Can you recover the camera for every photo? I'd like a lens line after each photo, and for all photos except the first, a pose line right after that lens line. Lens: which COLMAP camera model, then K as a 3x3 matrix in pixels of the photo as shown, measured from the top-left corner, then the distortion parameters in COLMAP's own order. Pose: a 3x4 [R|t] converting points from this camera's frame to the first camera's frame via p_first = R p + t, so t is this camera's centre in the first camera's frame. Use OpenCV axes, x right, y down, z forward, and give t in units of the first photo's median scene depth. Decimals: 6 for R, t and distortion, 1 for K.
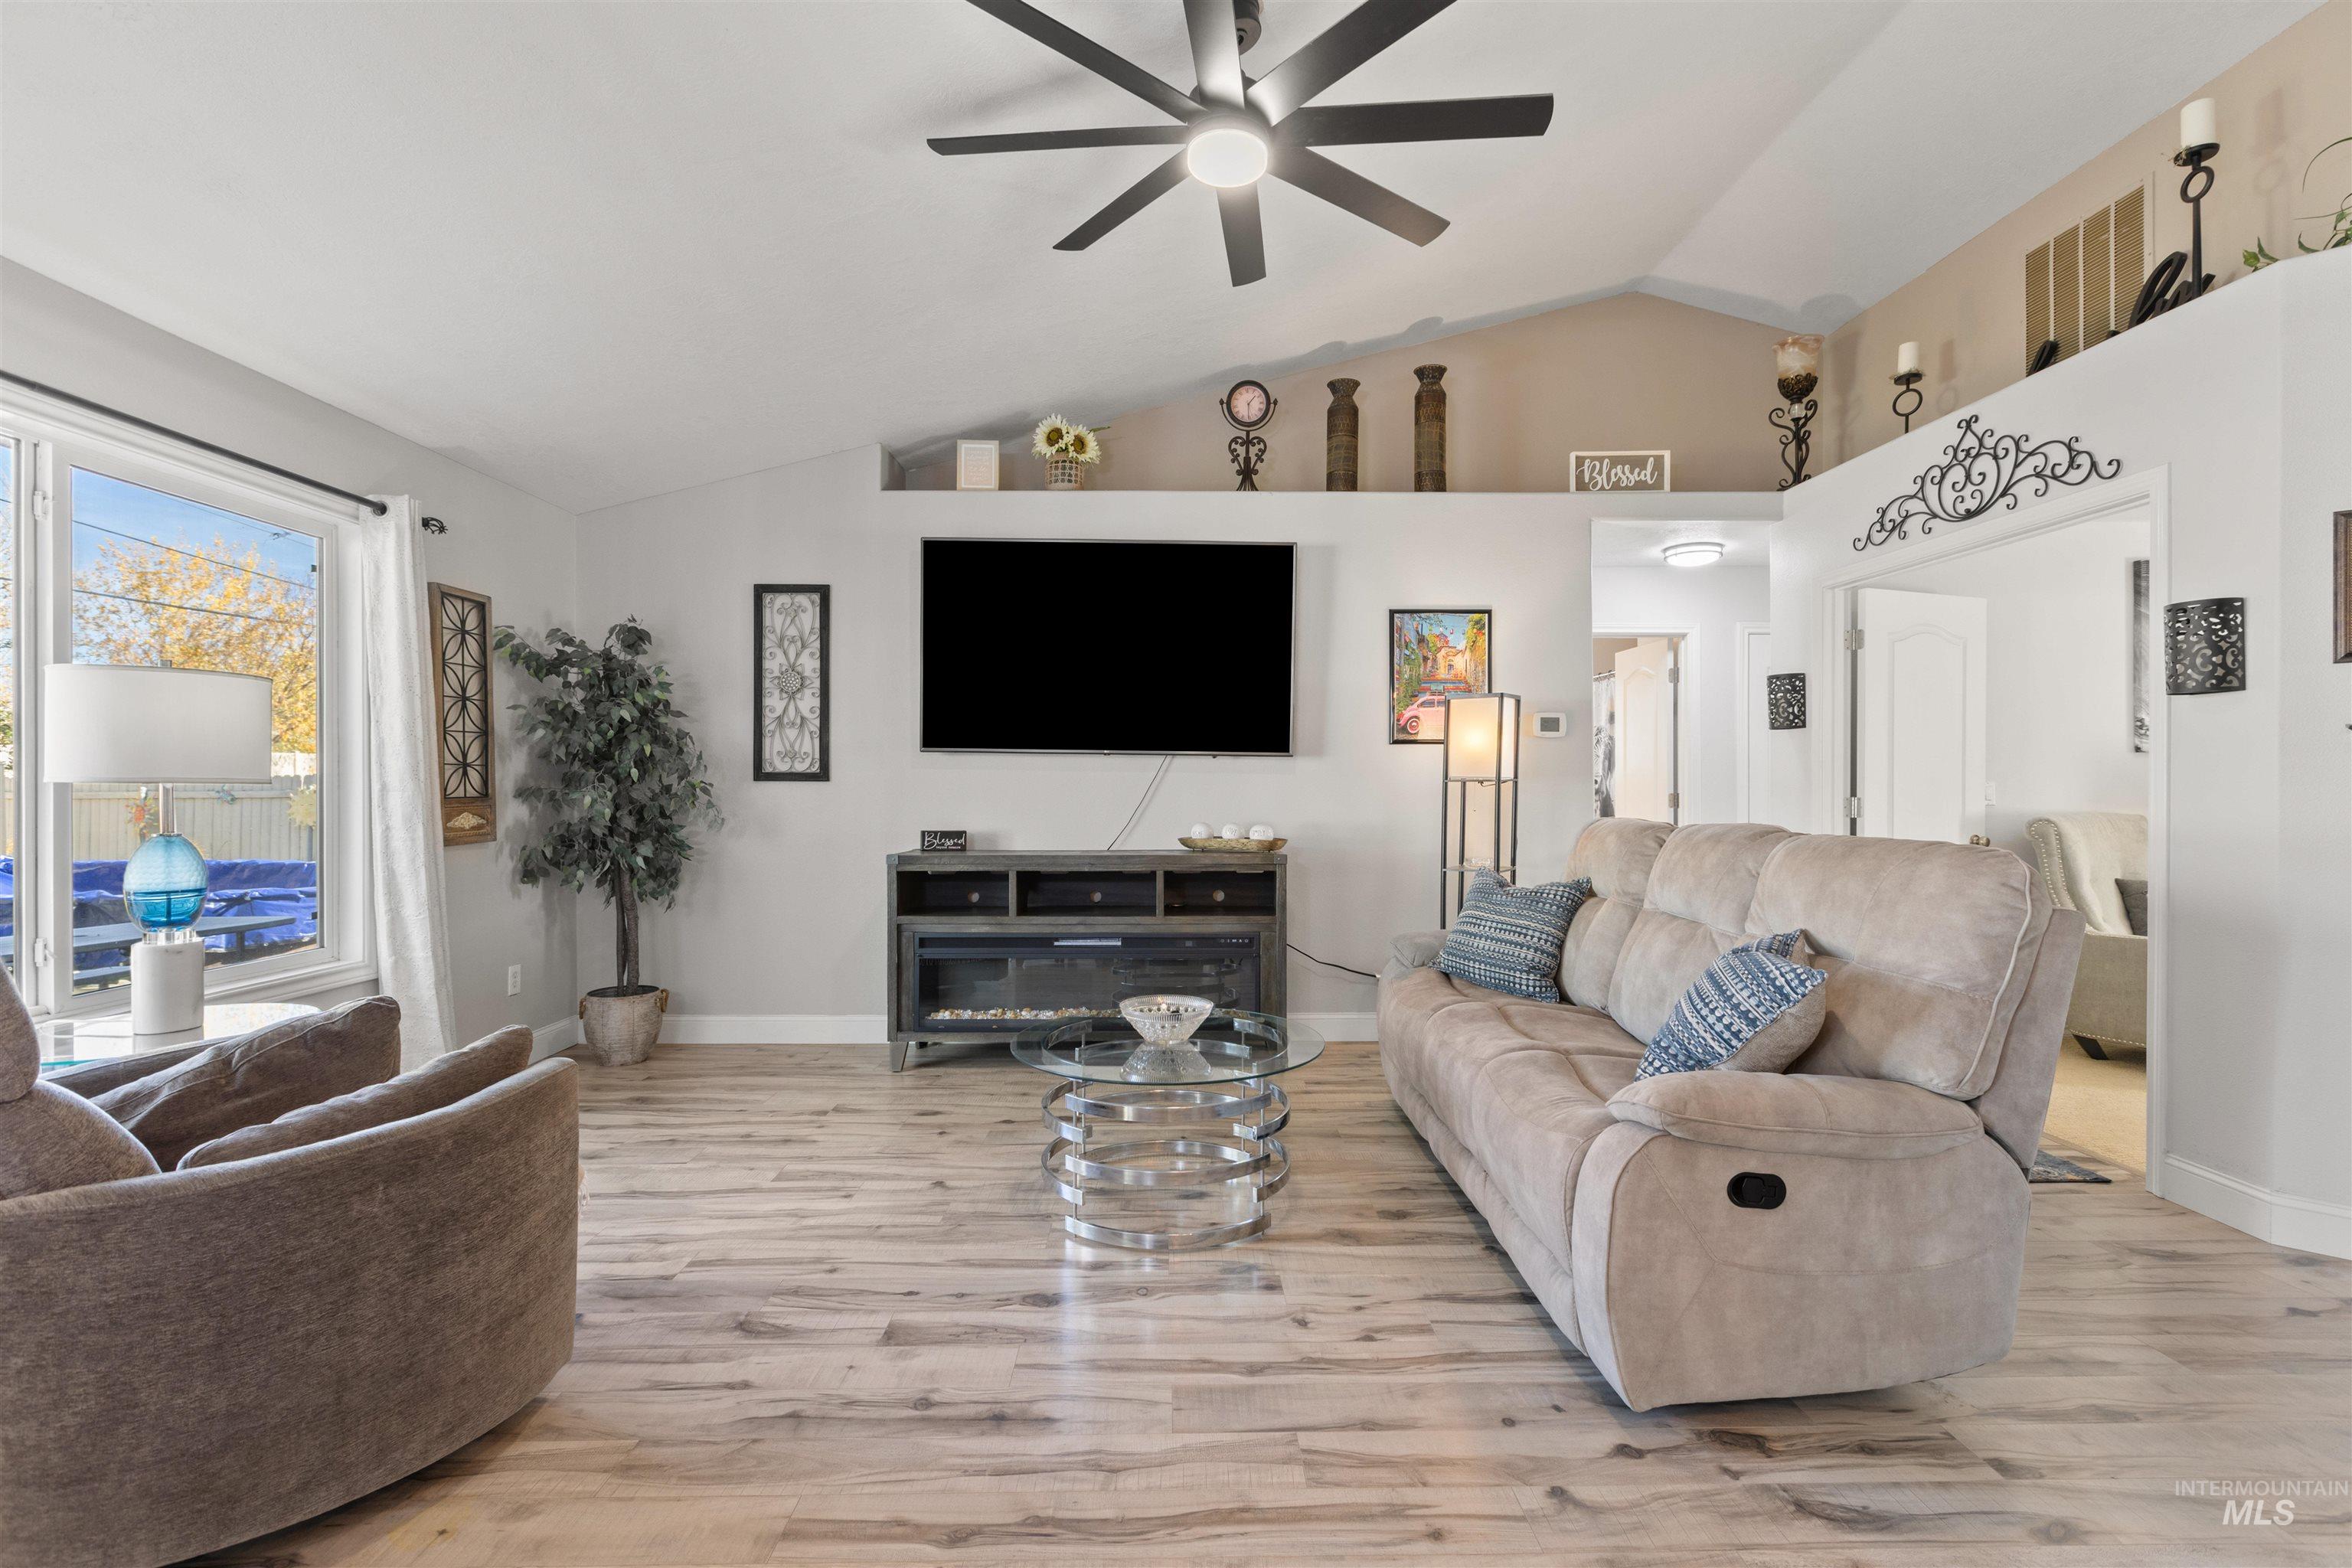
lens RADIAL K [[1058.7, 0, 1200.7], [0, 1058.7, 791.3], [0, 0, 1]] dist [0.001665, -0.000754]
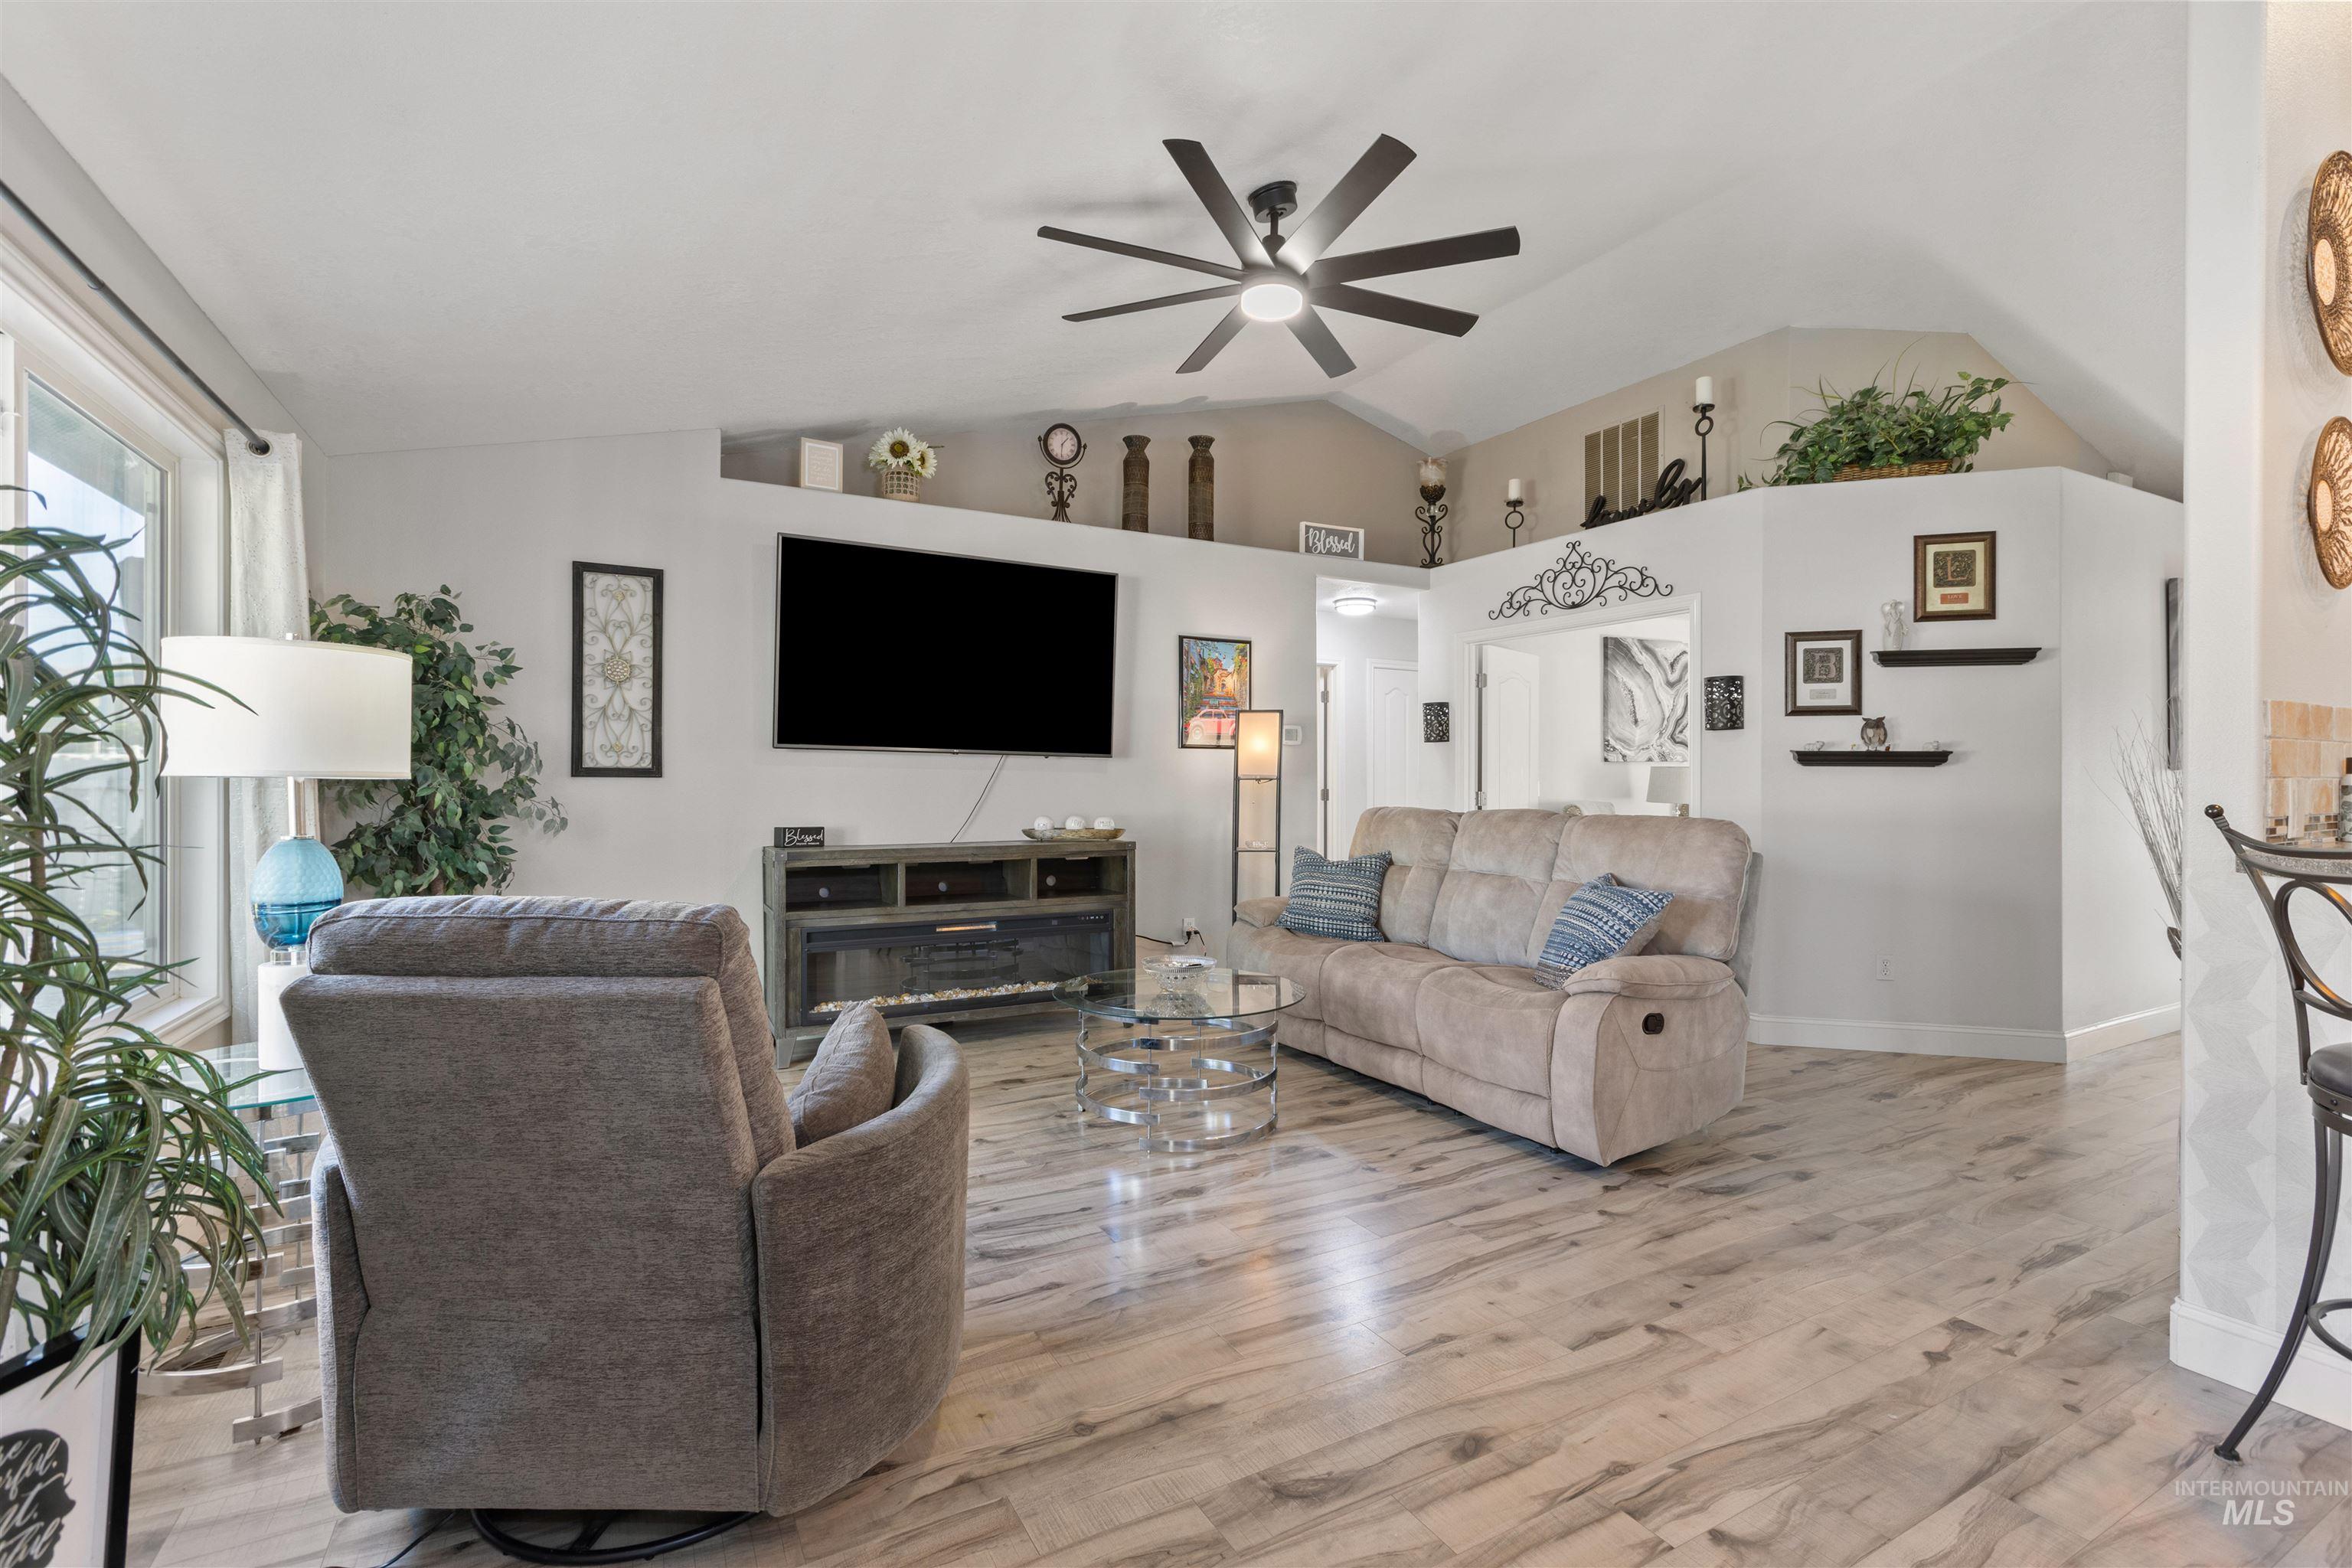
lens RADIAL K [[1063.7, 0, 1176.0], [0, 1063.7, 784.0], [0, 0, 1]] dist [0.001100, 0.000345]
pose [[0.878486, 0.001101, 0.477767, -0.424521], [0.000565, 0.999994, -0.003344, -0.000062], [-0.477768, 0.003208, 0.878480, -0.057155]]
